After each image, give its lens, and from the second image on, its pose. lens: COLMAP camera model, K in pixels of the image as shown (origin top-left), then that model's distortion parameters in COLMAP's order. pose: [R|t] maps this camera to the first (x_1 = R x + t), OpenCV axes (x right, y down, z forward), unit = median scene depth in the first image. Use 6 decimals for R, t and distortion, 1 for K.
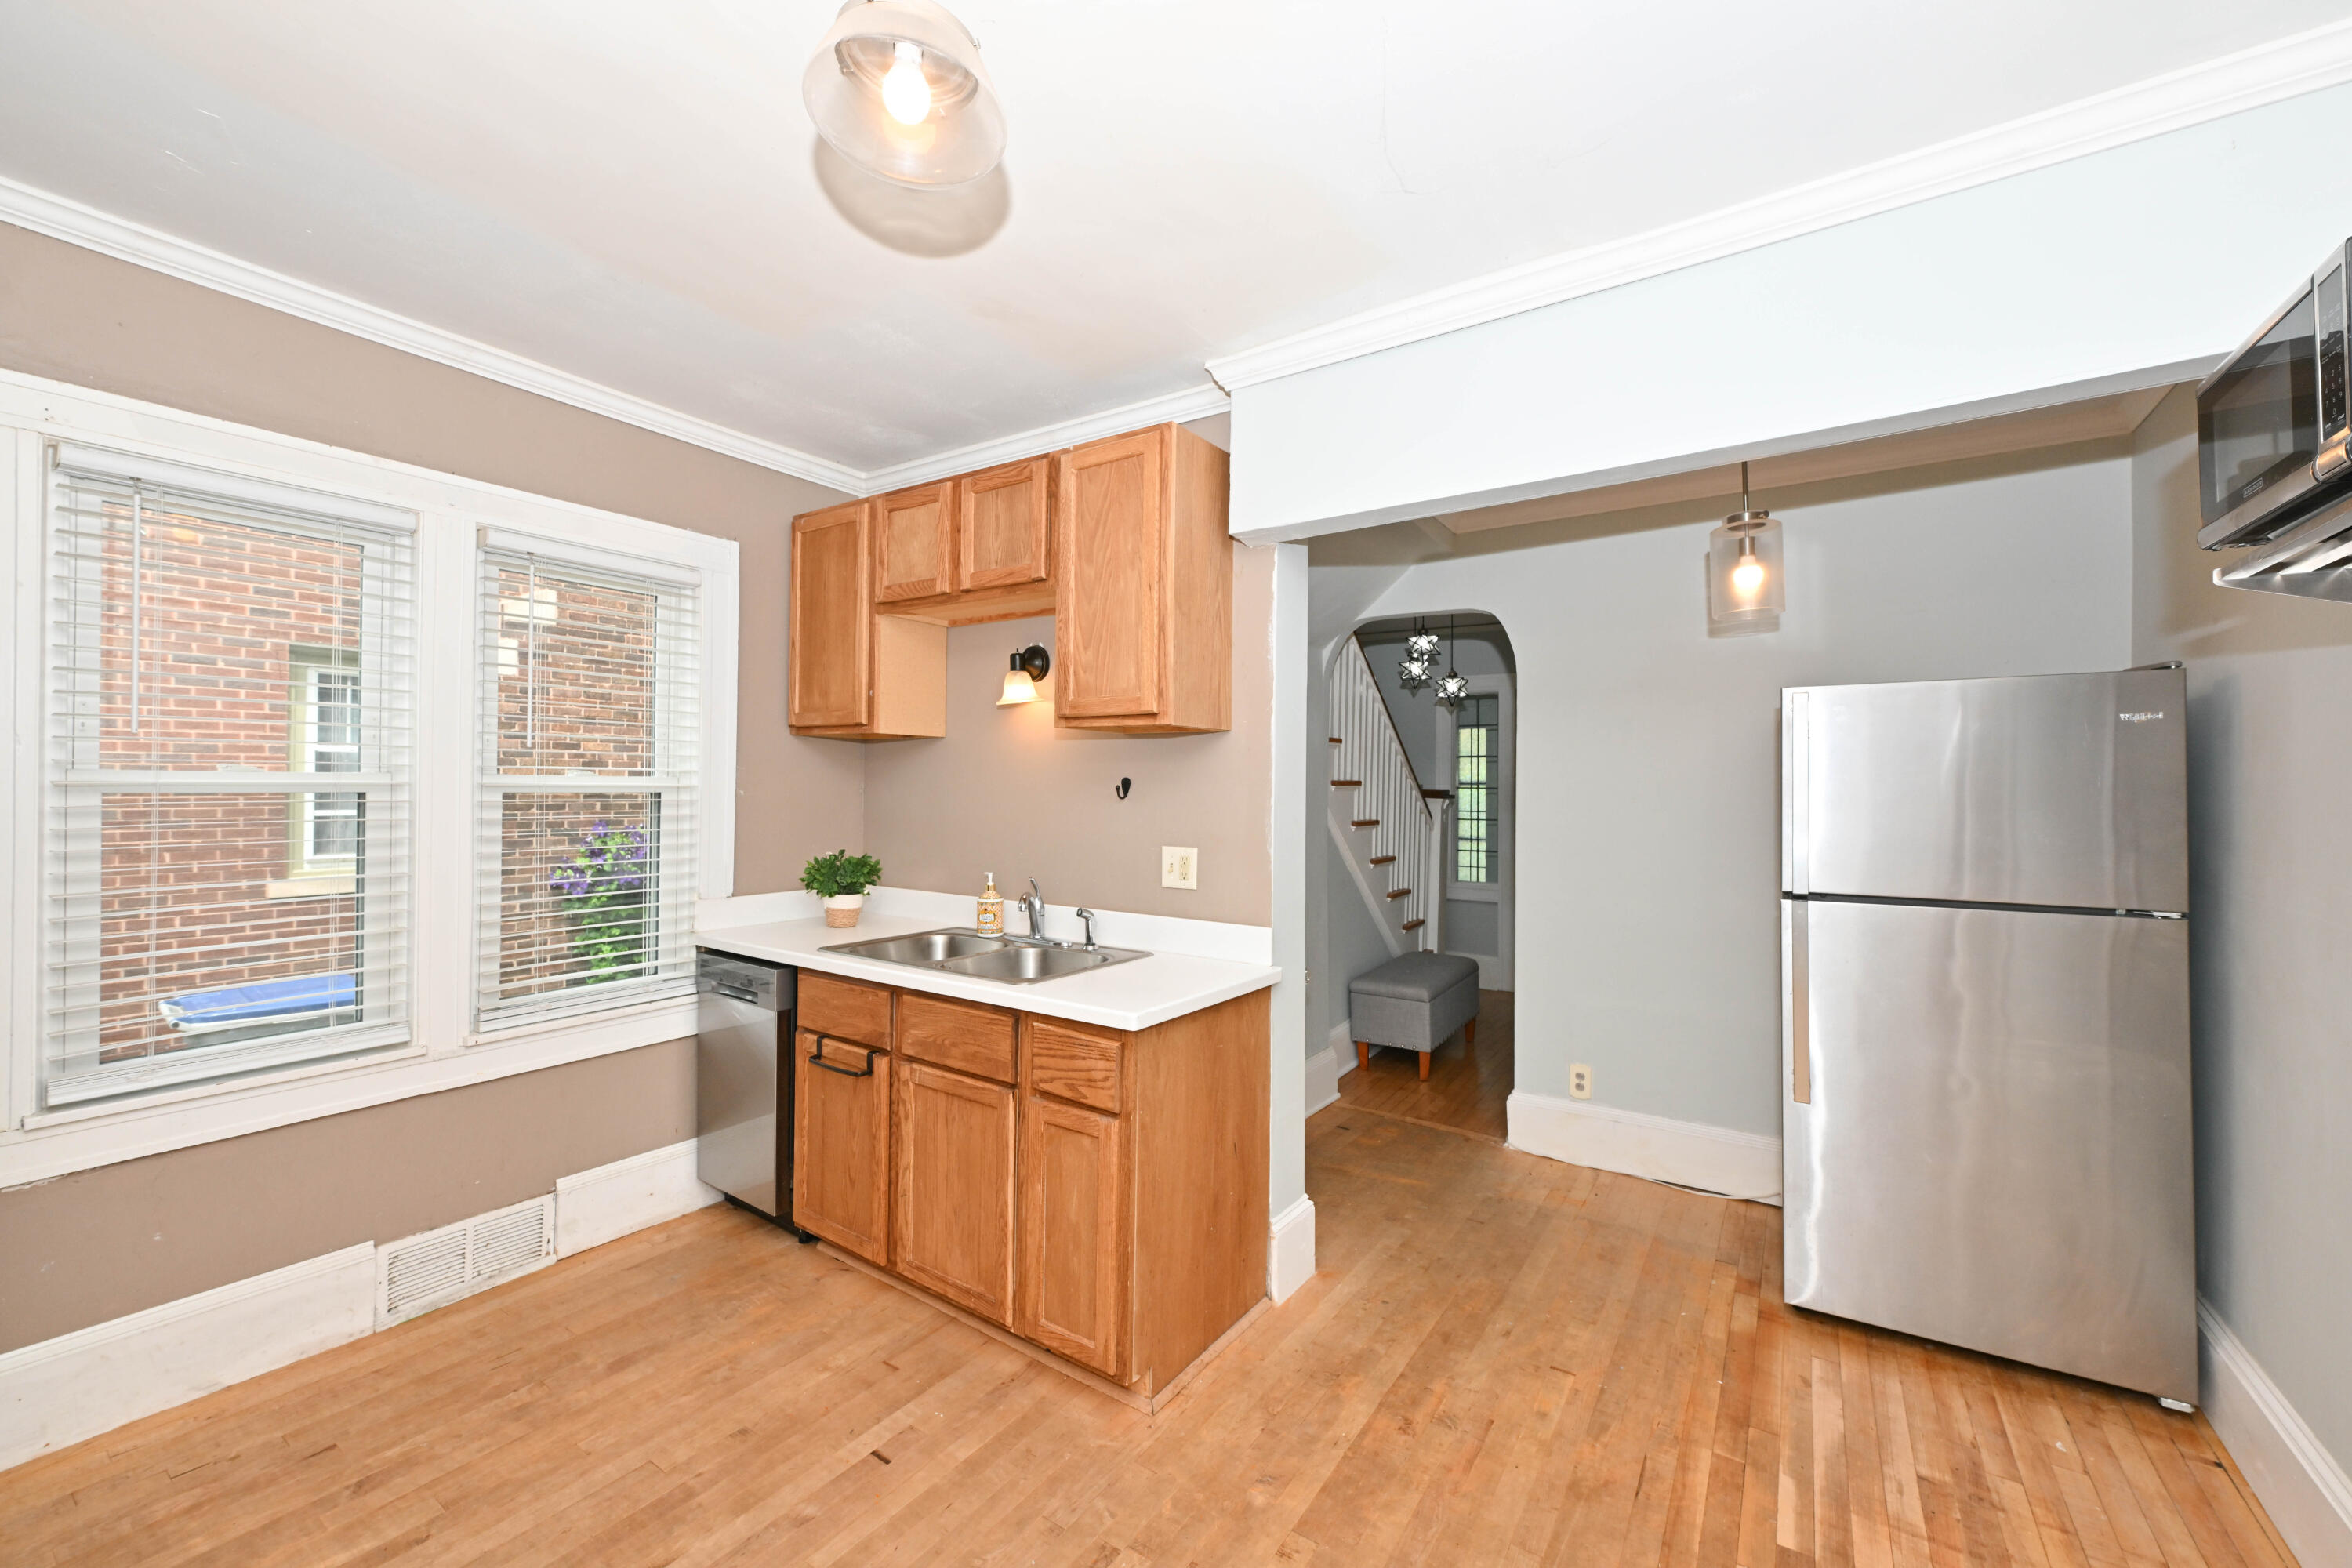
lens RADIAL K [[928.0, 0, 1171.2], [0, 928.0, 775.8], [0, 0, 1]] dist [0.001651, 0.000114]
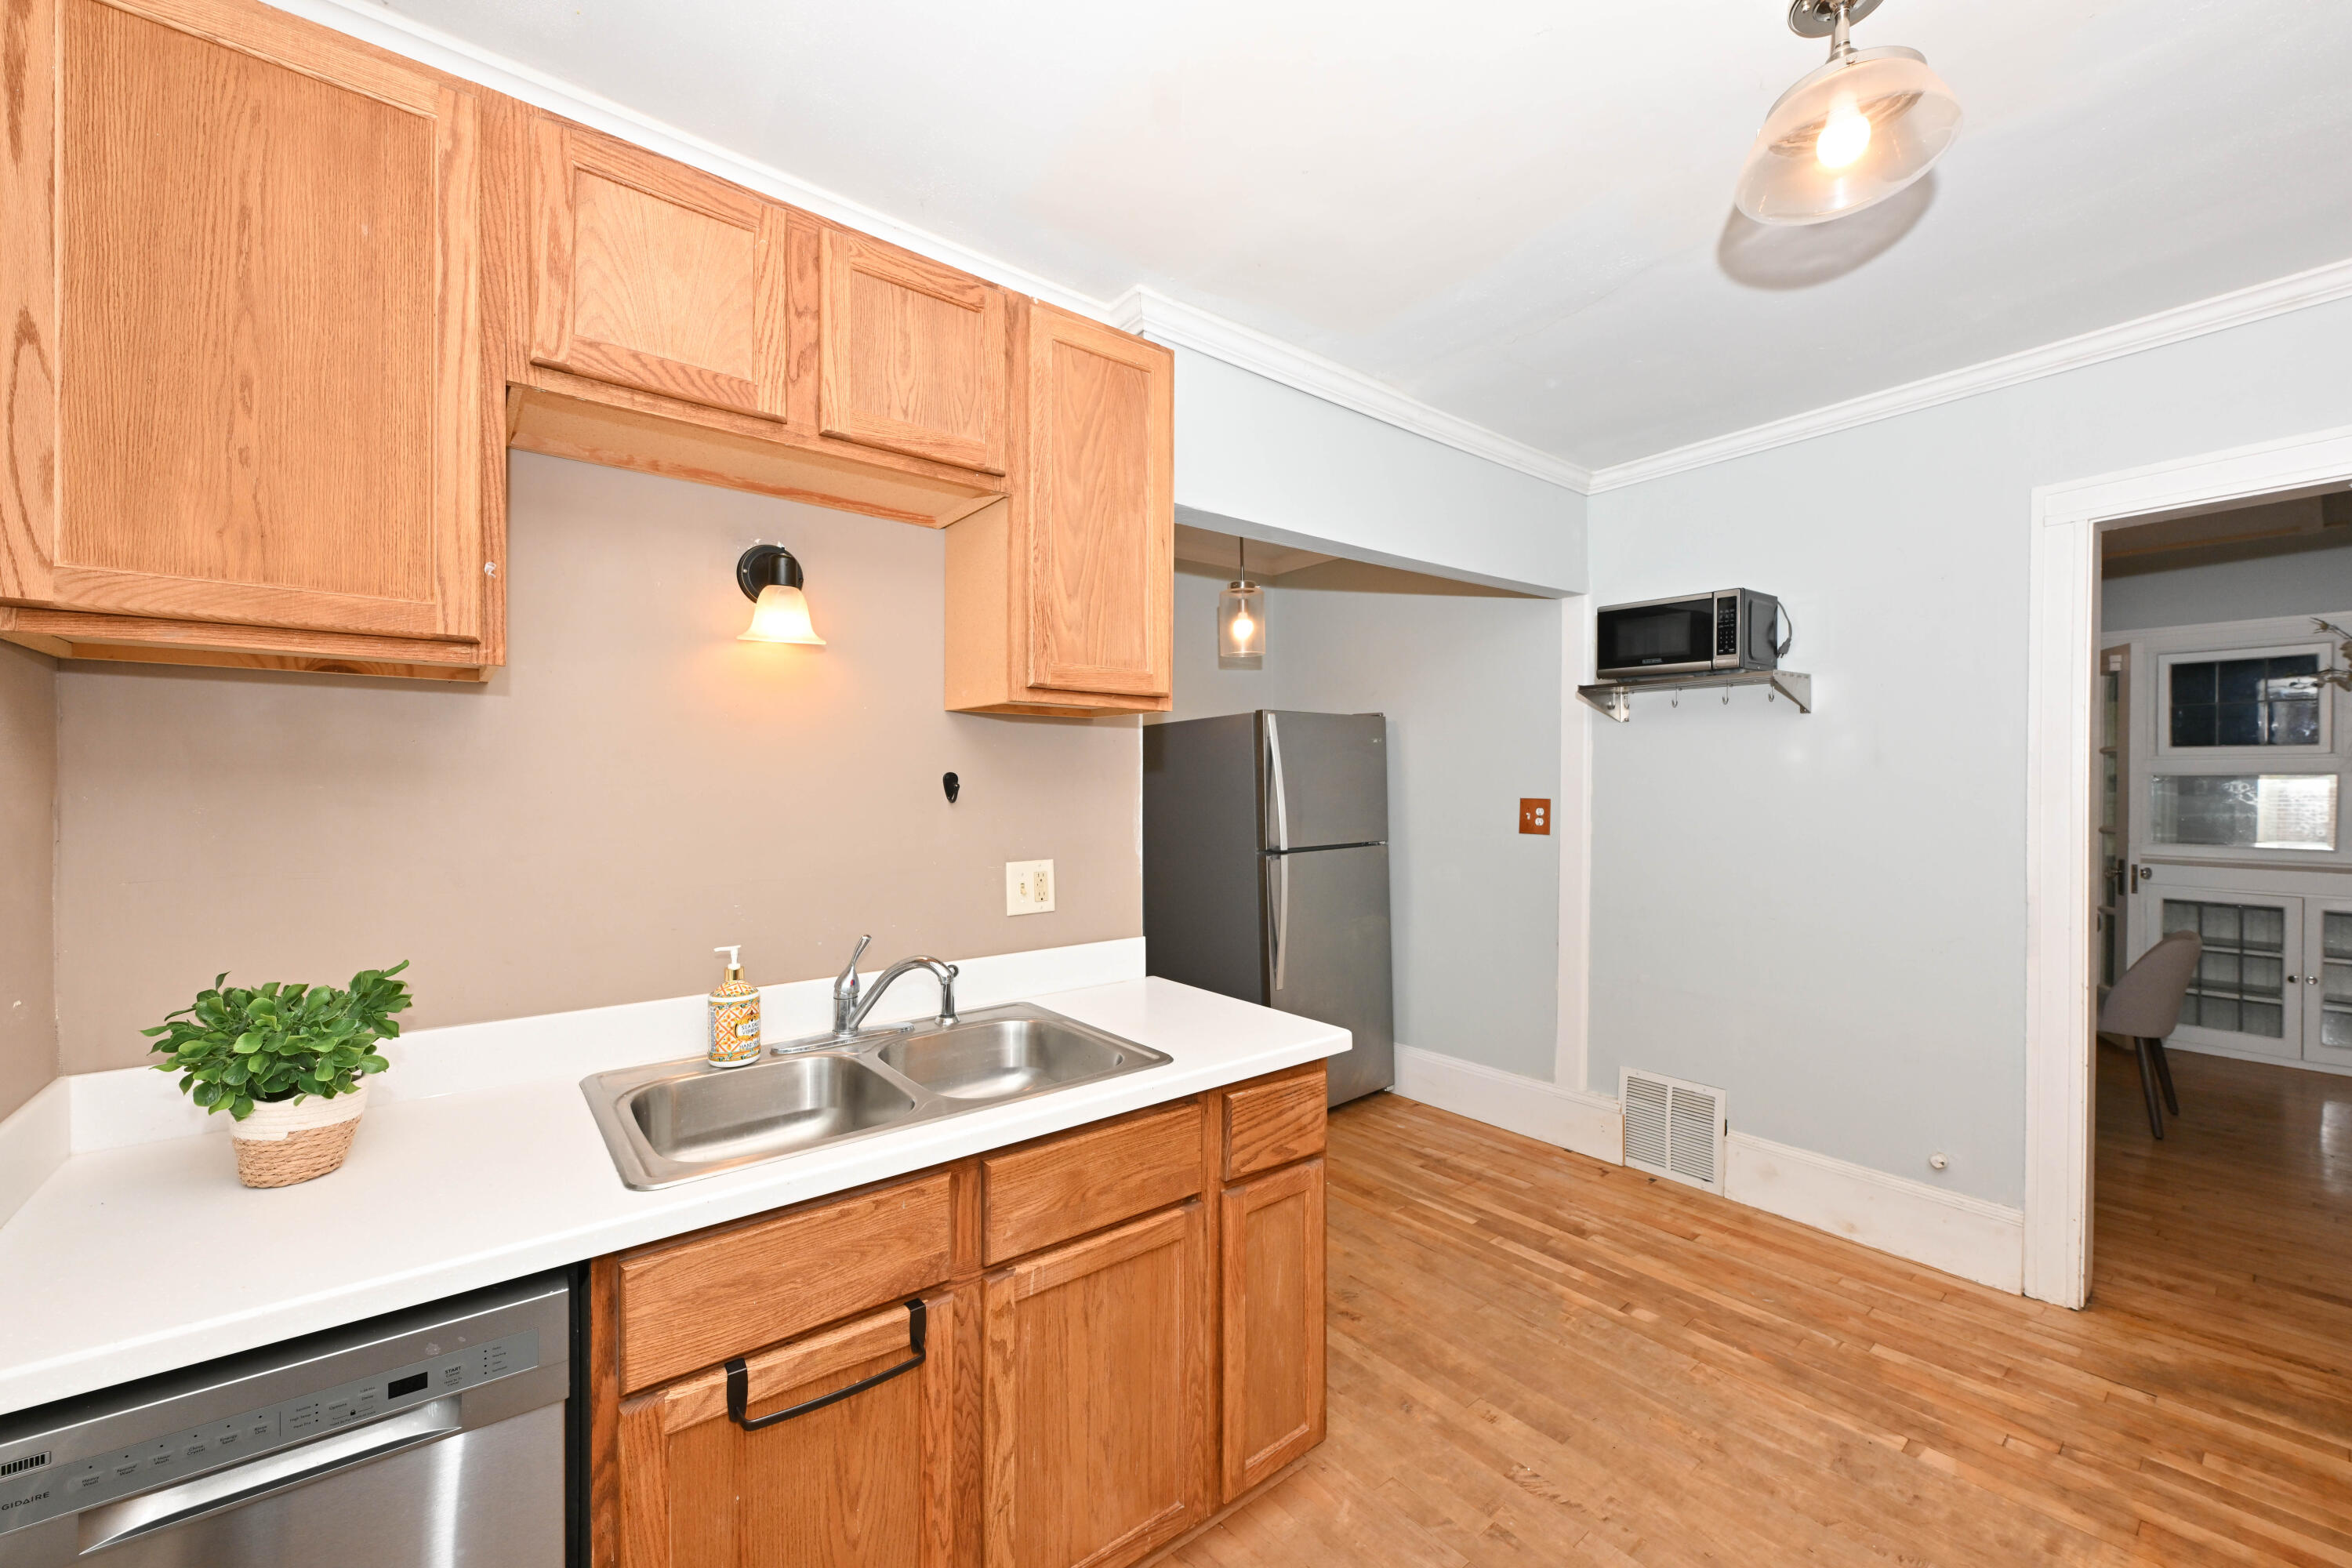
lens RADIAL K [[928.0, 0, 1182.4], [0, 928.0, 781.0], [0, 0, 1]] dist [0.001651, 0.000114]
pose [[0.287188, -0.011606, 0.957804, -0.771667], [-0.012753, 0.999792, 0.015939, -0.005668], [-0.957789, -0.016793, 0.286980, 0.709859]]
